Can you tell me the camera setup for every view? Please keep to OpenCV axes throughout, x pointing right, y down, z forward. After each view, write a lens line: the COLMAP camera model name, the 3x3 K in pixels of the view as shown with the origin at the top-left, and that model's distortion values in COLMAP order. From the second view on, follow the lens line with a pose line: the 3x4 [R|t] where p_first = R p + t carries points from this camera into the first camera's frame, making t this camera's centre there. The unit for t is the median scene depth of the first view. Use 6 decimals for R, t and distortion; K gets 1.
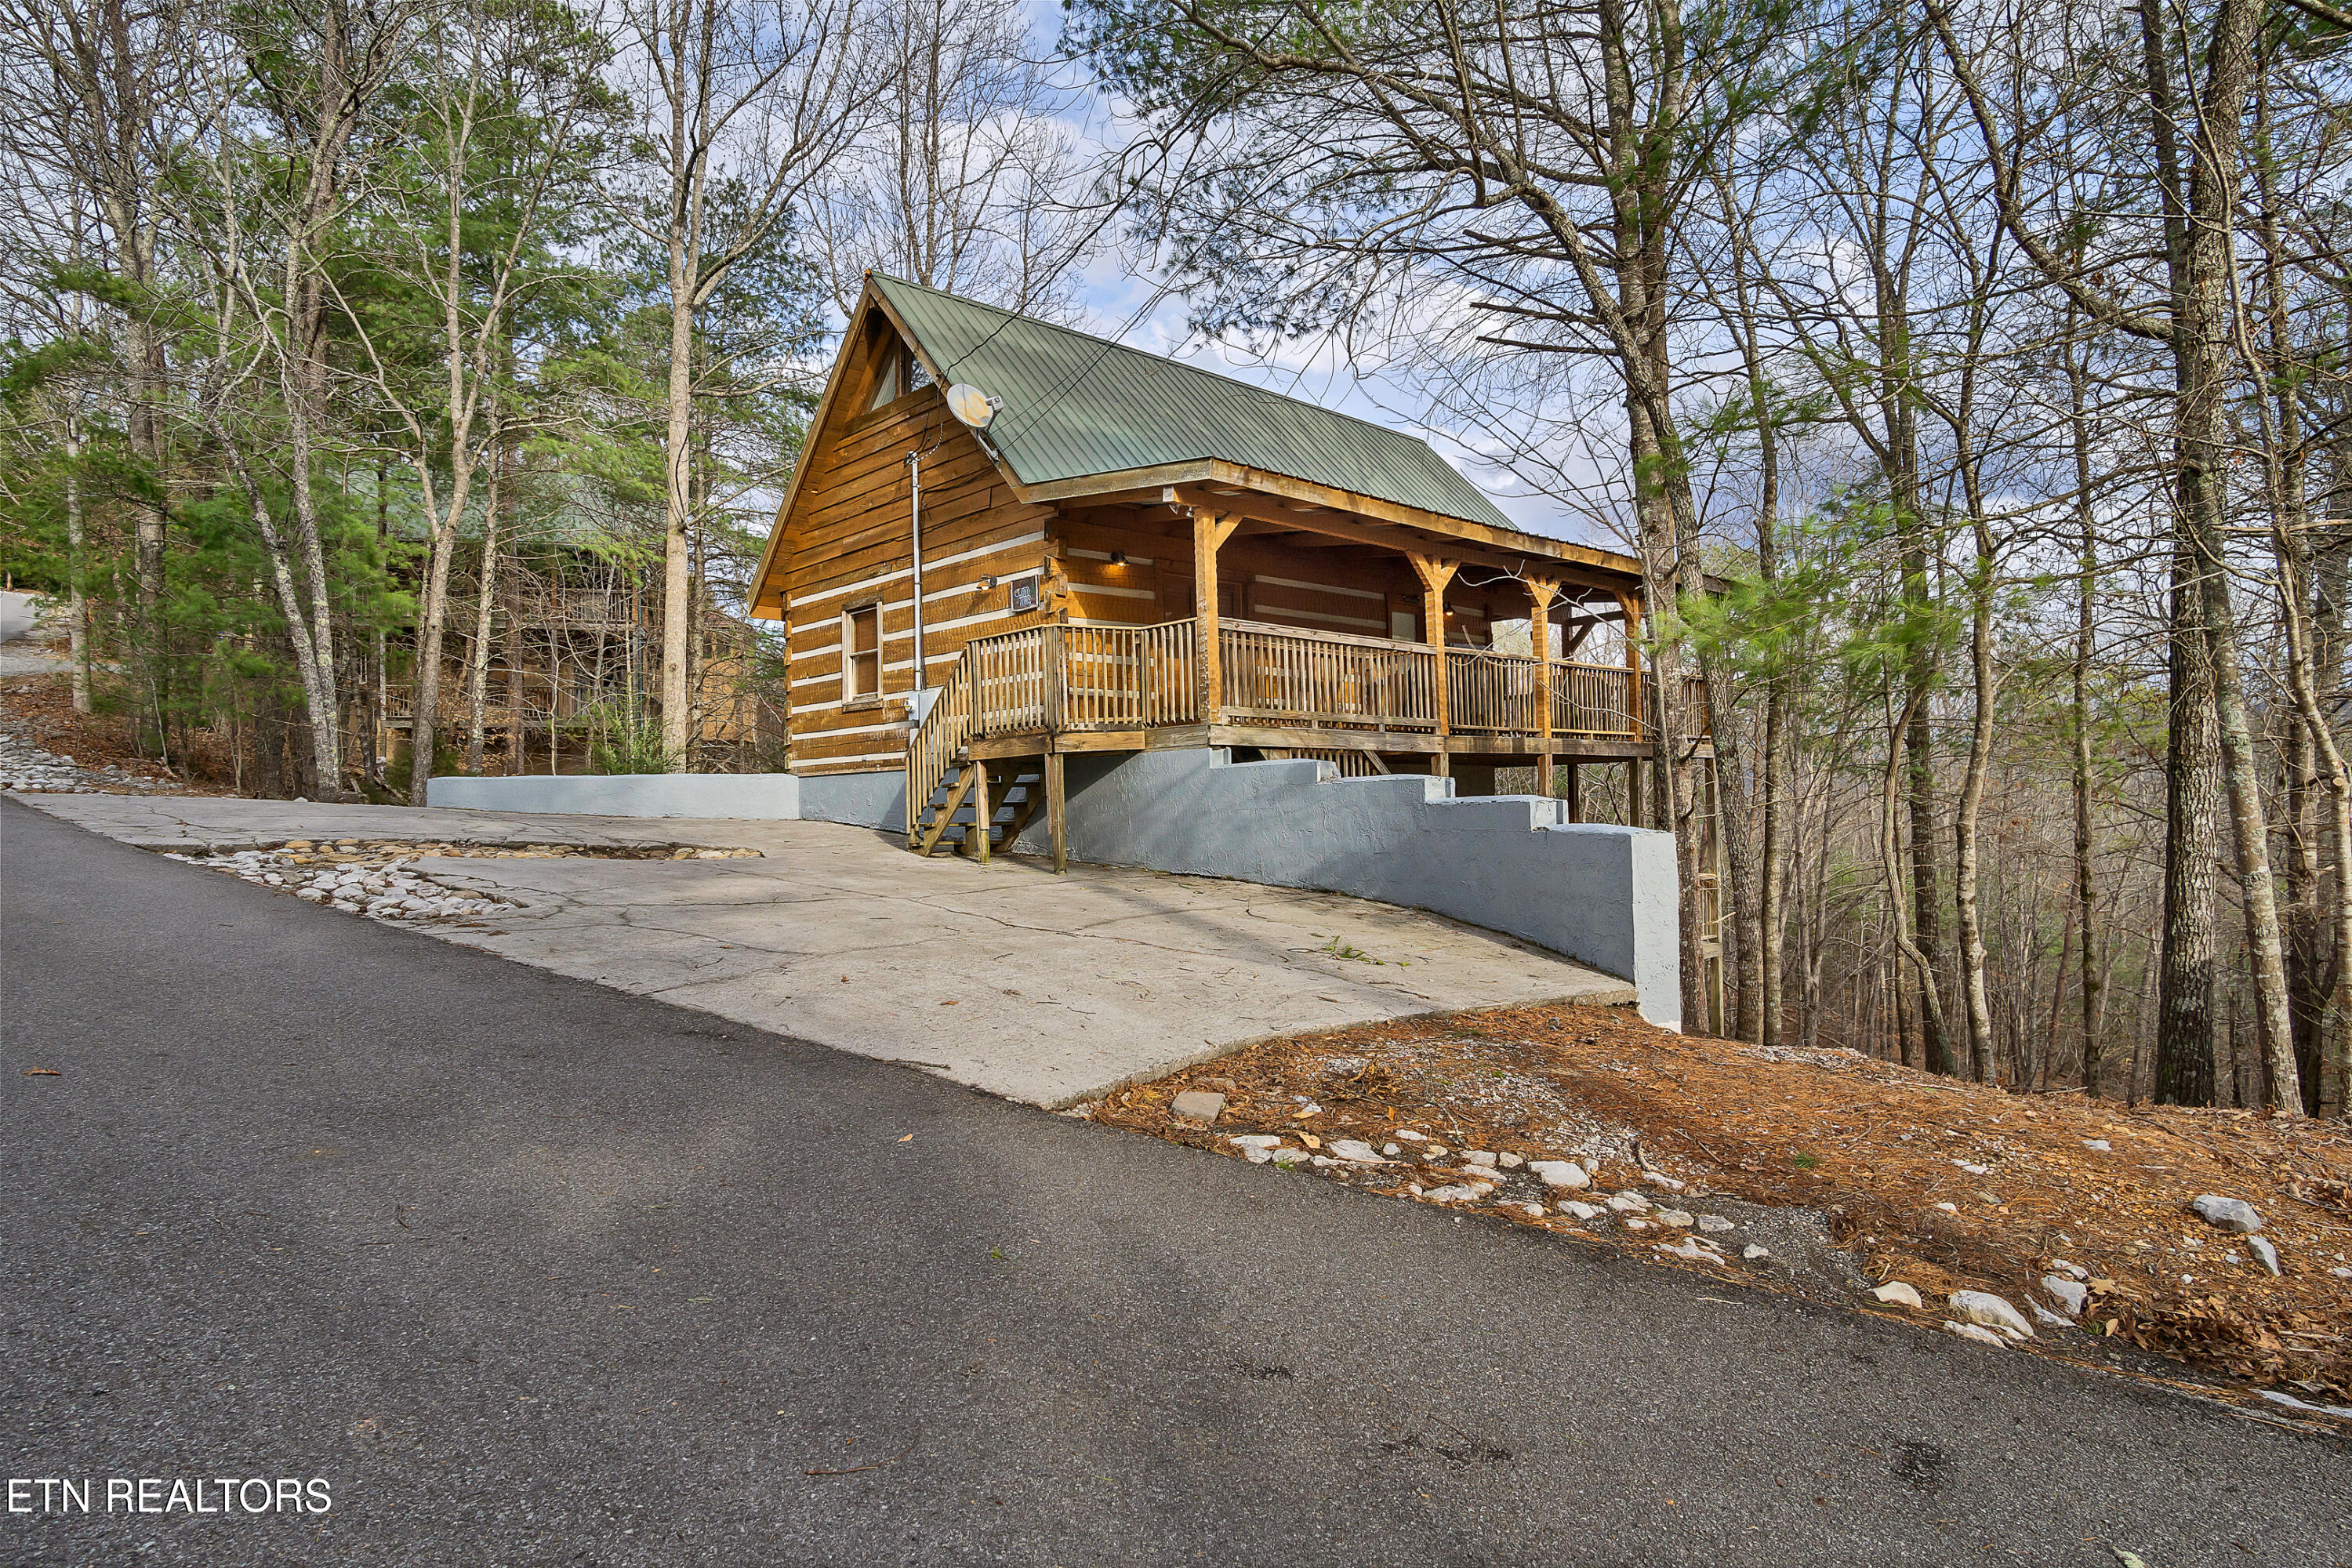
lens RADIAL K [[1280.6, 0, 1178.9], [0, 1280.6, 790.5], [0, 0, 1]] dist [-0.034500, 0.010129]
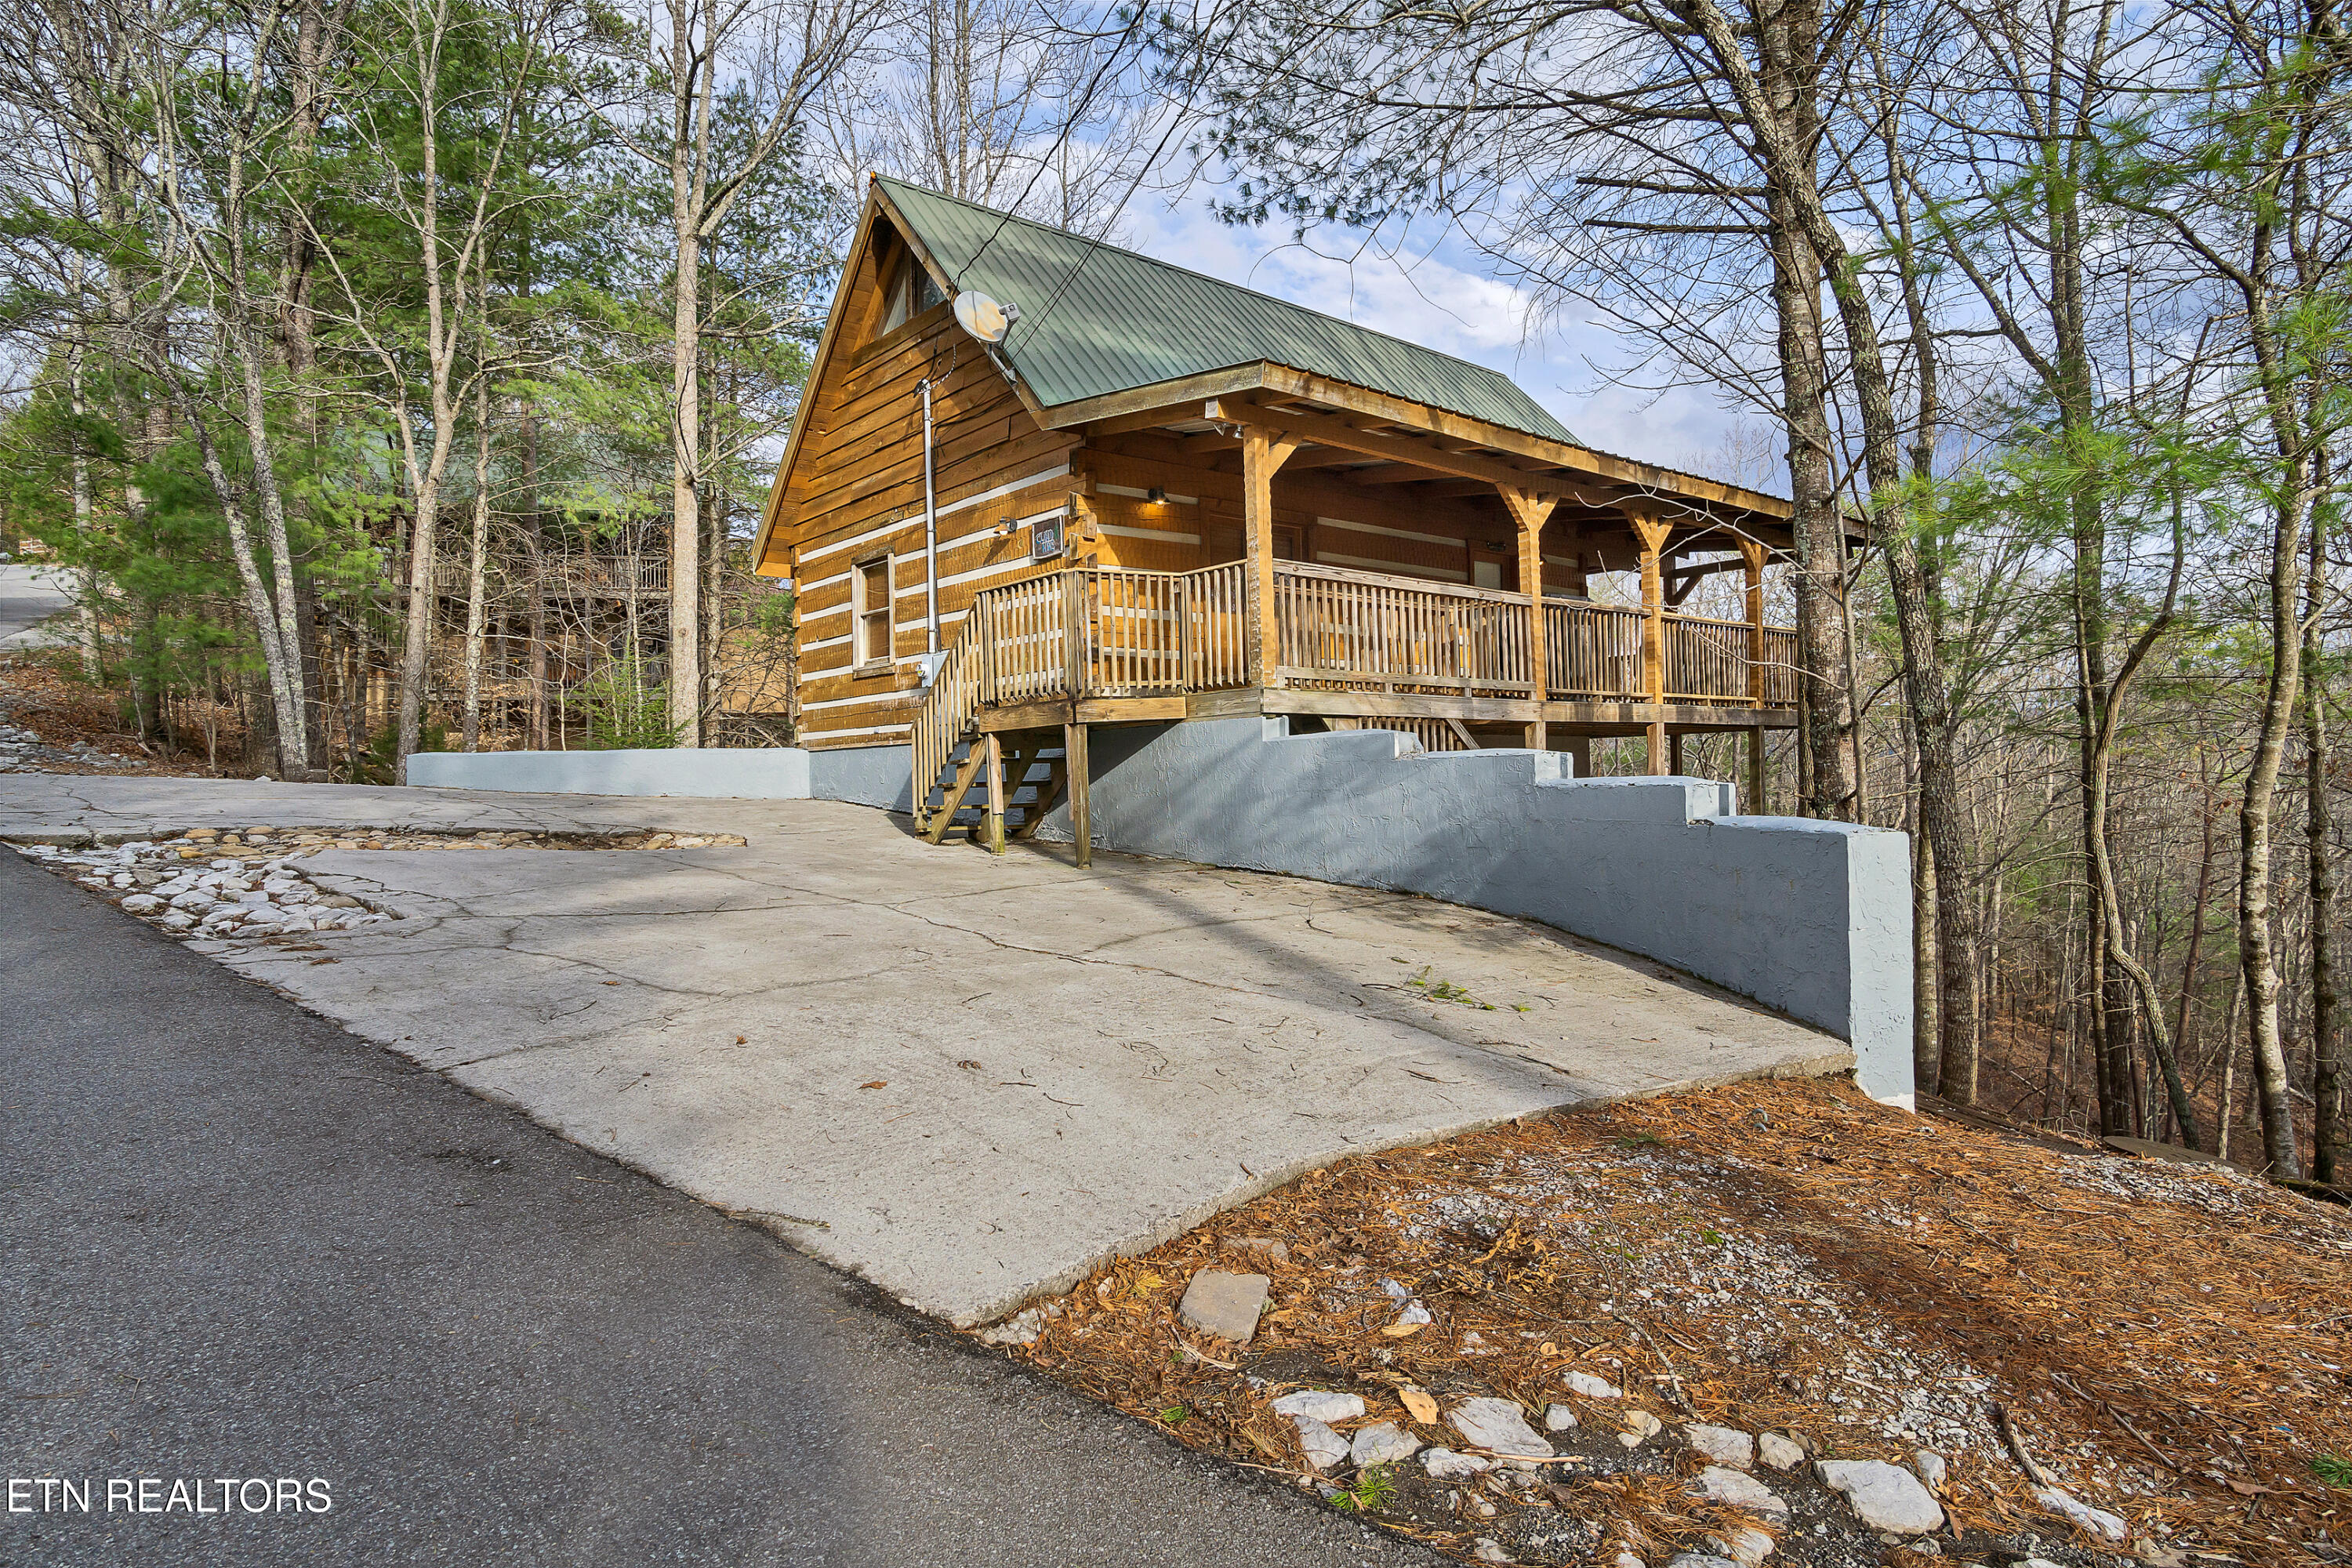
lens RADIAL K [[1280.6, 0, 1178.9], [0, 1280.6, 790.5], [0, 0, 1]] dist [-0.034500, 0.010129]
pose [[0.998853, -0.001539, -0.047848, 0.007984], [0.002625, 0.999740, 0.022658, -0.003604], [0.047800, -0.022757, 0.998598, 0.141782]]
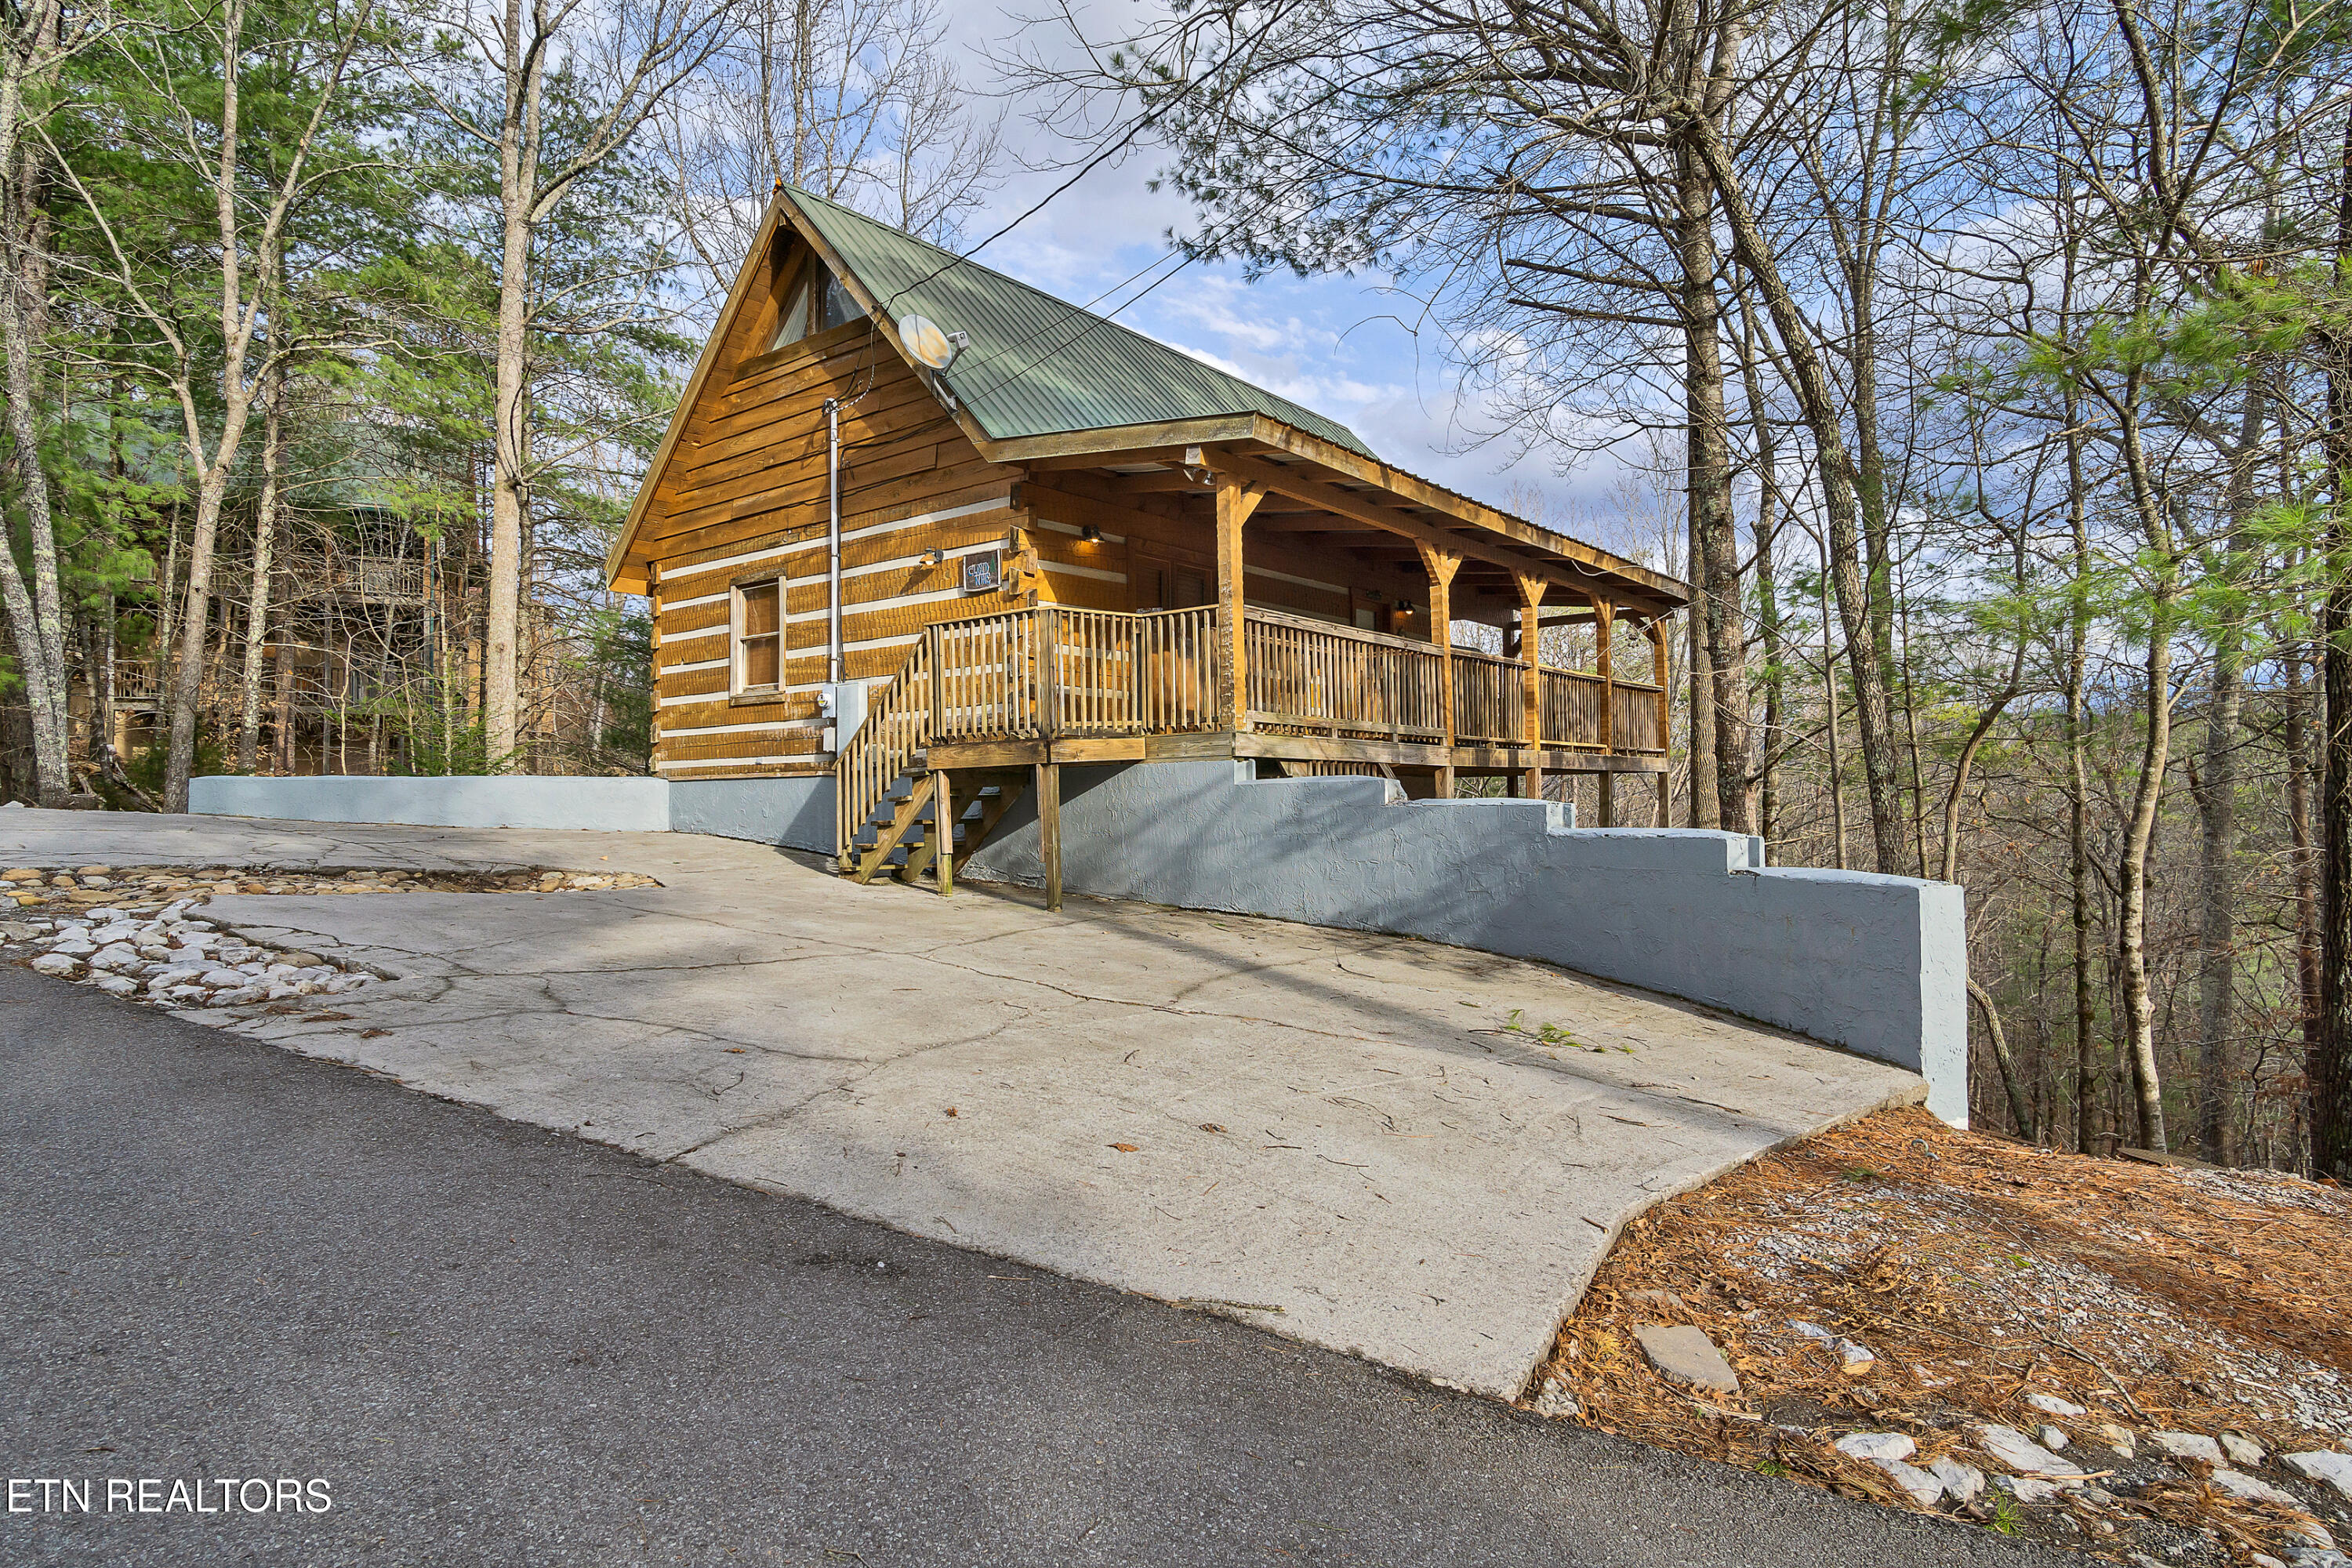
lens RADIAL K [[1280.6, 0, 1178.9], [0, 1280.6, 790.5], [0, 0, 1]] dist [-0.034500, 0.010129]
pose [[0.988436, 0.010739, 0.151255, -0.117180], [-0.011038, 0.999938, 0.001139, -0.011584], [-0.151233, -0.002796, 0.988494, 0.146884]]
